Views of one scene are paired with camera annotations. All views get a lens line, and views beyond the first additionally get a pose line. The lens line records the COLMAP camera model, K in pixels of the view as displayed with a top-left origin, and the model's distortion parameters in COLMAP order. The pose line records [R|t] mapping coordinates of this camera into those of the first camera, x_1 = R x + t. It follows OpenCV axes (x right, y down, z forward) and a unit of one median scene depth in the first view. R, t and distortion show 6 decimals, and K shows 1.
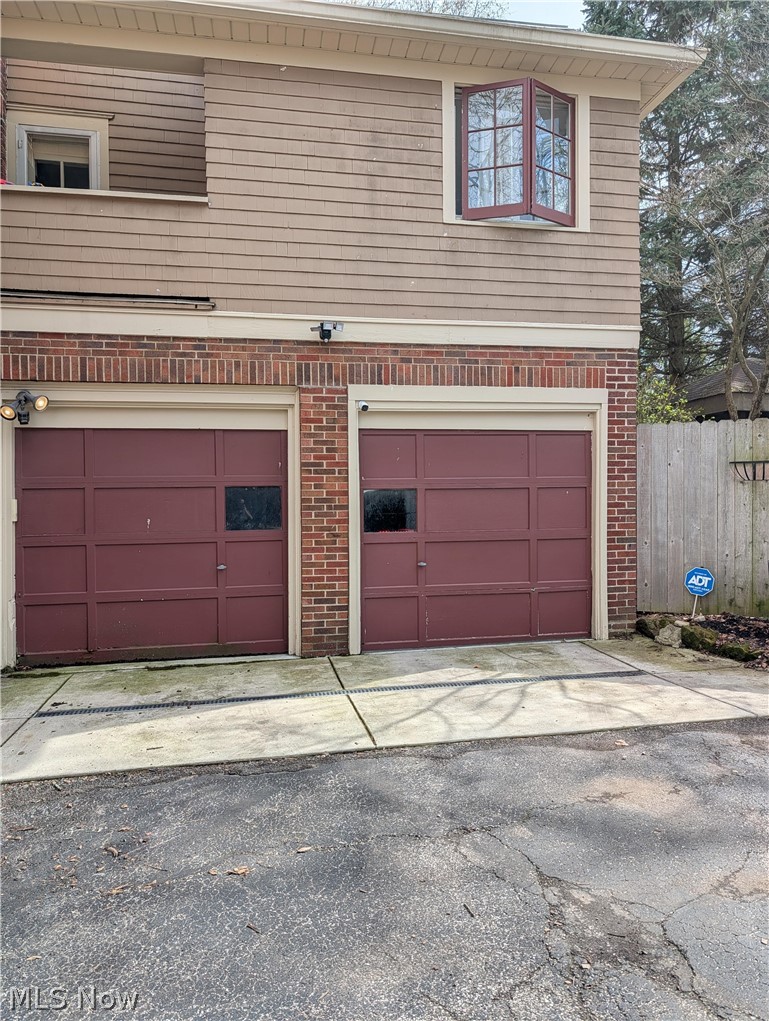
lens RADIAL K [[734.0, 0, 382.5], [0, 734.0, 507.3], [0, 0, 1]] dist [0.013097, 0.001320]
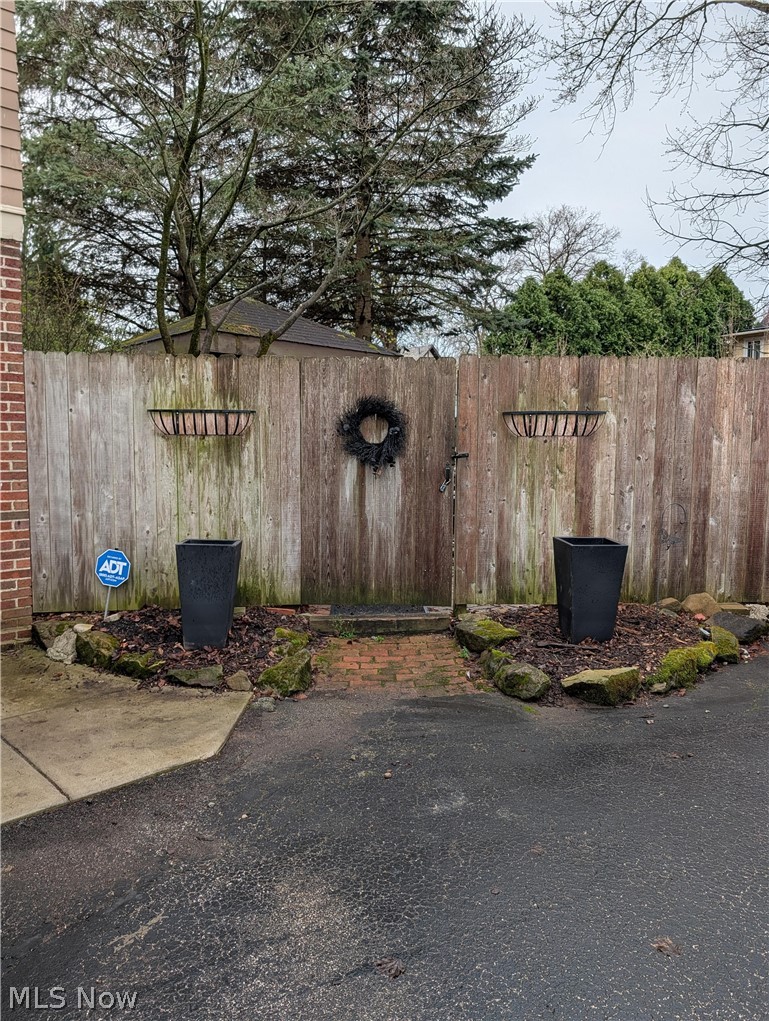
lens RADIAL K [[734.0, 0, 385.4], [0, 734.0, 511.7], [0, 0, 1]] dist [0.013097, 0.001320]
pose [[0.854707, -0.034518, 0.517963, 0.280278], [-0.003270, 0.997409, 0.071865, -0.011839], [-0.519101, -0.063117, 0.852379, 0.215424]]
